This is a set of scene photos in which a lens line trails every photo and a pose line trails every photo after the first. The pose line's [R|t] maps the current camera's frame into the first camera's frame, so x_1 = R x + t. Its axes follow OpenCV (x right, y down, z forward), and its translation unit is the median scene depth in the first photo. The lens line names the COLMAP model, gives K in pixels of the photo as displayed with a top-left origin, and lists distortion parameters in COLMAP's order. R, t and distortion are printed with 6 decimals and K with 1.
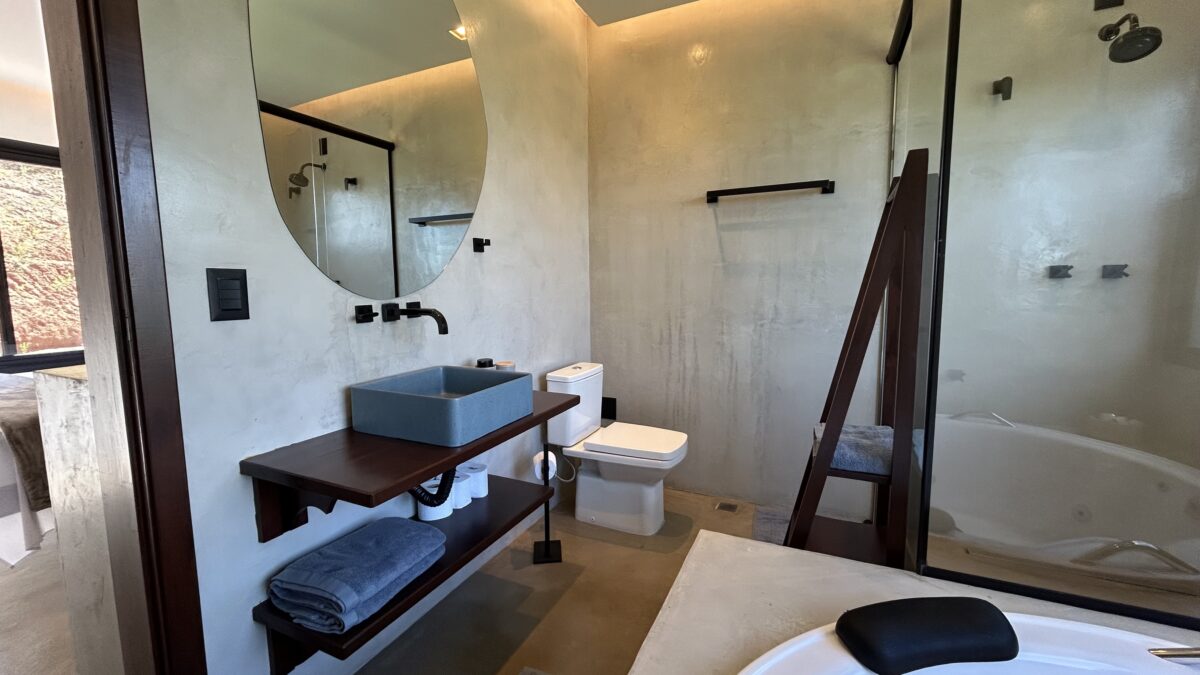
lens RADIAL K [[471.2, 0, 605.3], [0, 471.2, 334.3], [0, 0, 1]] dist [0.000712, 0.000061]
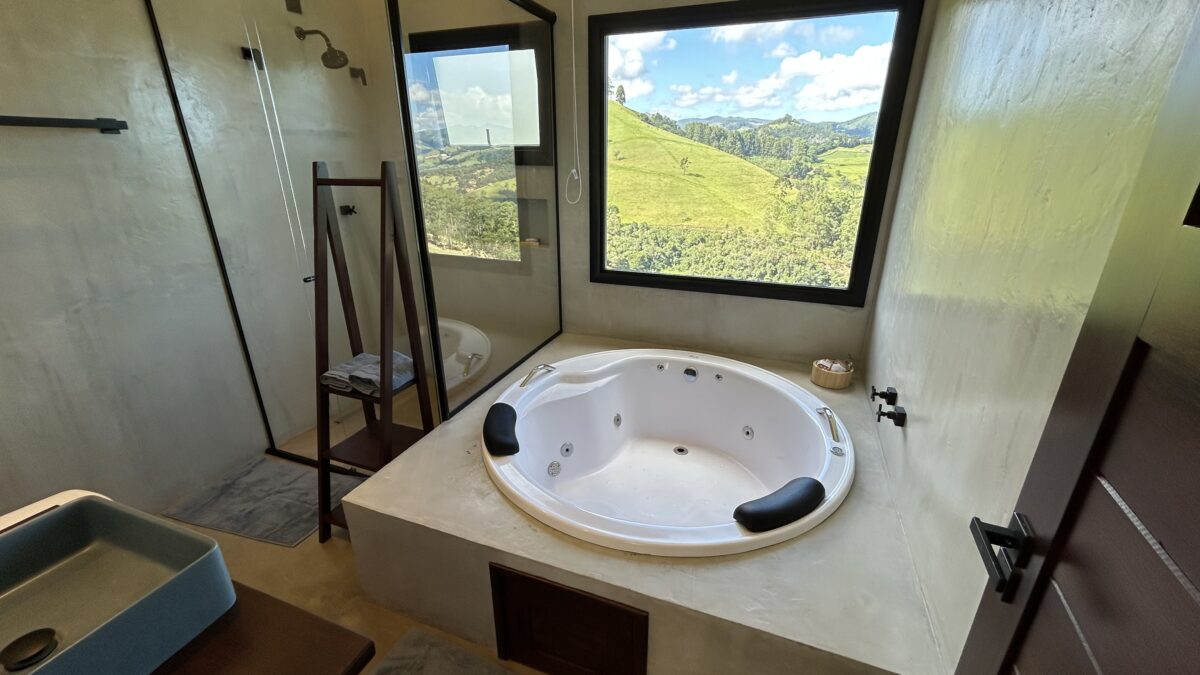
lens RADIAL K [[471.2, 0, 601.8], [0, 471.2, 335.5], [0, 0, 1]] dist [0.000712, 0.000061]
pose [[-0.076164, -0.355234, 0.931669, -0.461427], [0.098673, 0.927112, 0.361562, -0.179049], [-0.992201, 0.119468, -0.035561, 0.217220]]
